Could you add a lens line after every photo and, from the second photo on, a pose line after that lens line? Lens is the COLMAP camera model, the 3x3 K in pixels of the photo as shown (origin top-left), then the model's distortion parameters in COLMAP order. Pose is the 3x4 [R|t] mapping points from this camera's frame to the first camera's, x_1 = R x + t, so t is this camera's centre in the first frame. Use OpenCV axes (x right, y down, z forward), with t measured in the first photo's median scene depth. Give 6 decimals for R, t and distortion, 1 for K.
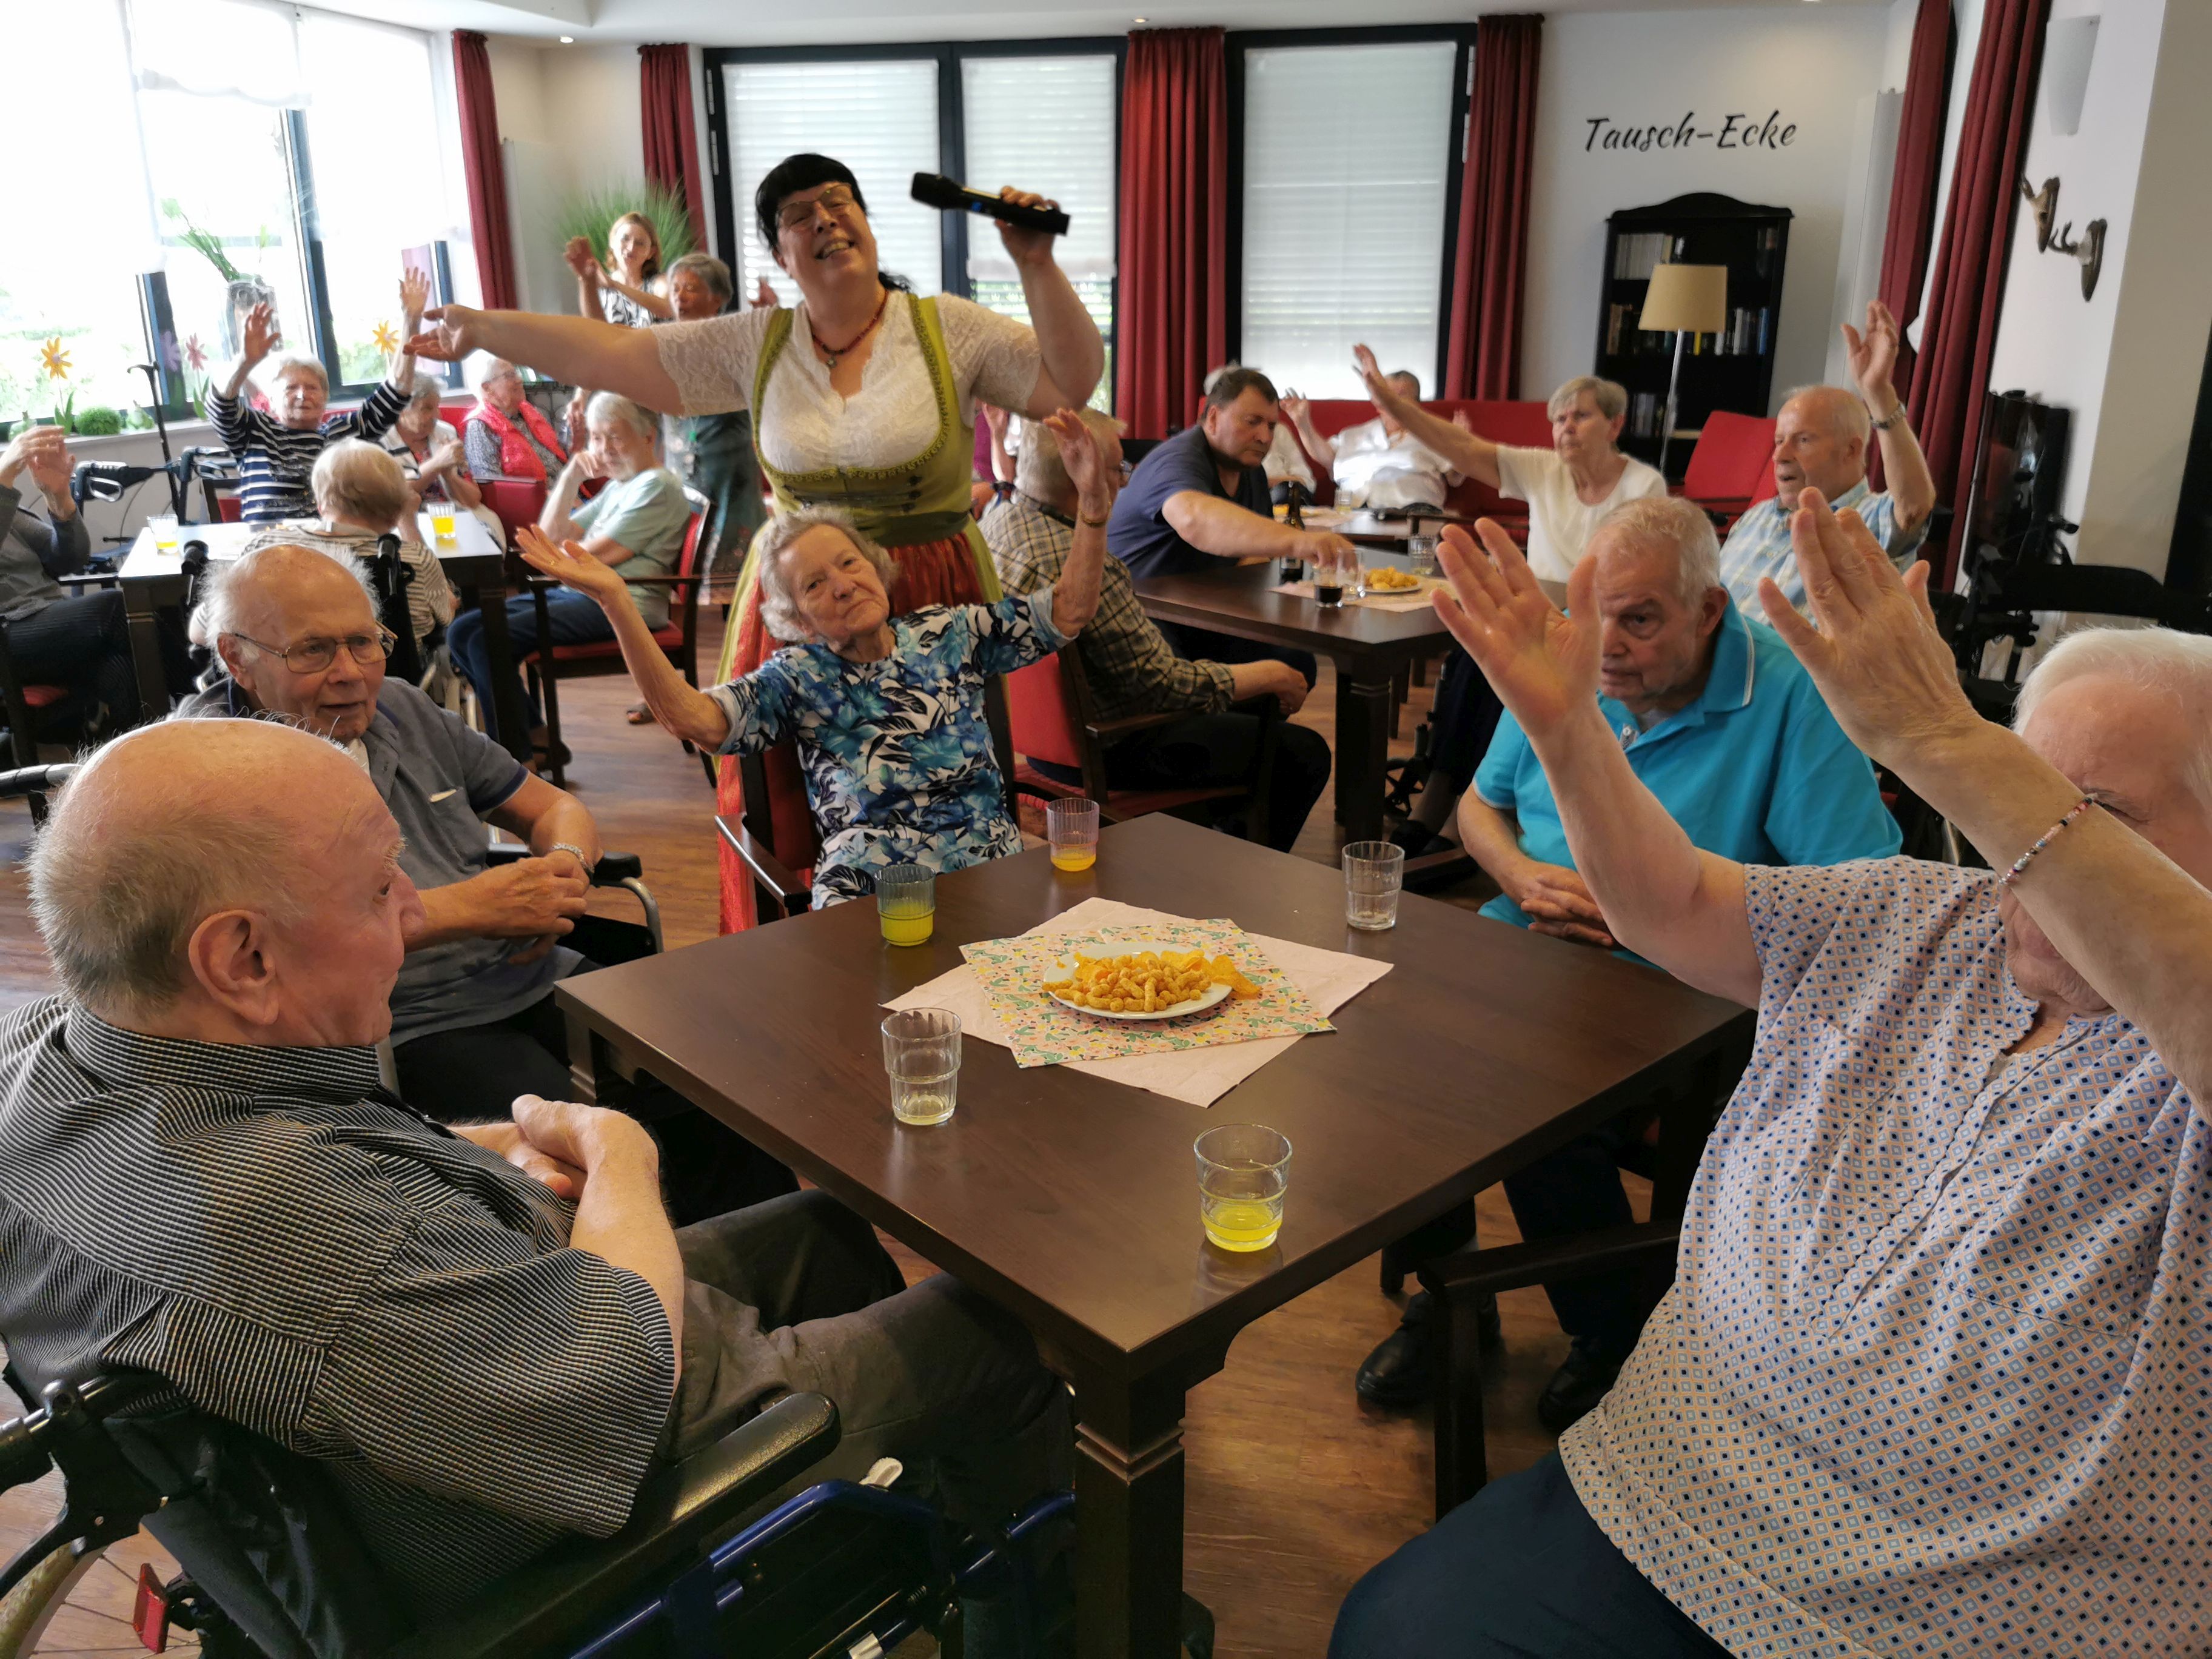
lens RADIAL K [[1690.5, 0, 1110.3], [0, 1690.5, 832.6], [0, 0, 1]] dist [0.039448, -0.074786]
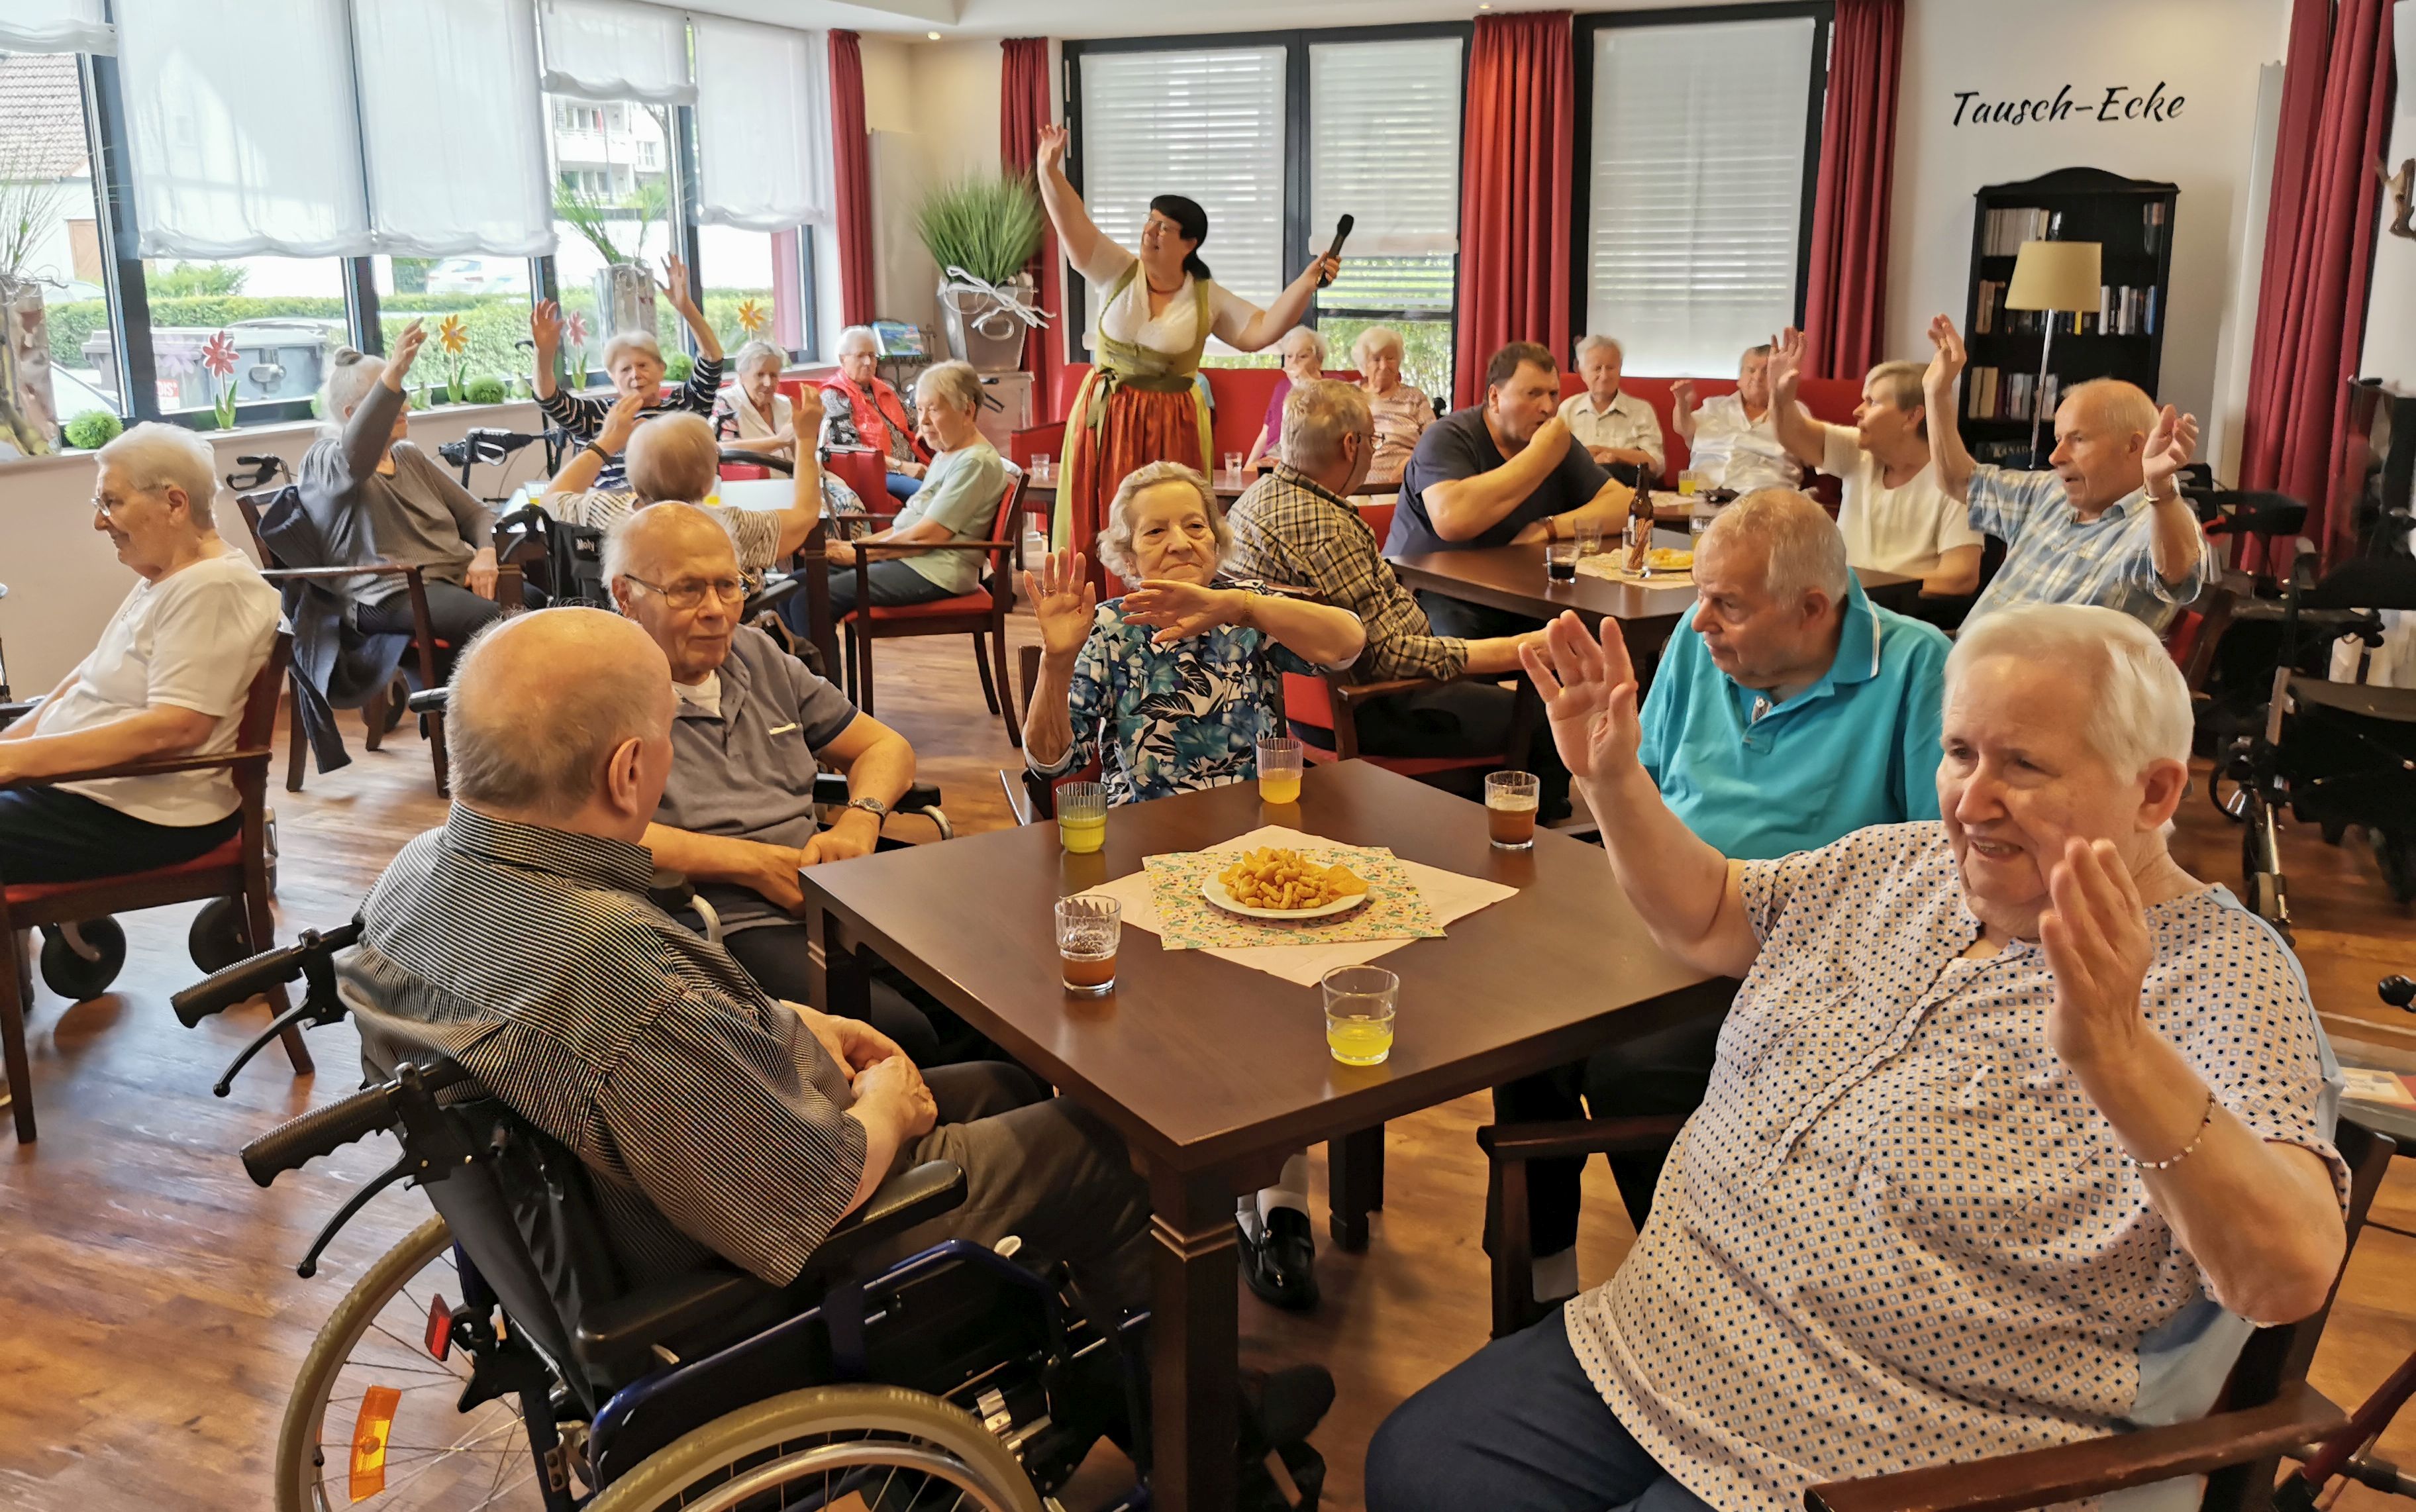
lens RADIAL K [[1862.9, 0, 1200.4], [0, 1862.9, 647.6], [0, 0, 1]] dist [-0.001301, -0.004321]
pose [[0.986678, 0.030015, -0.159891, 0.059802], [-0.046078, 0.994146, -0.097723, 0.019408], [0.156022, 0.103788, 0.982286, -0.100126]]
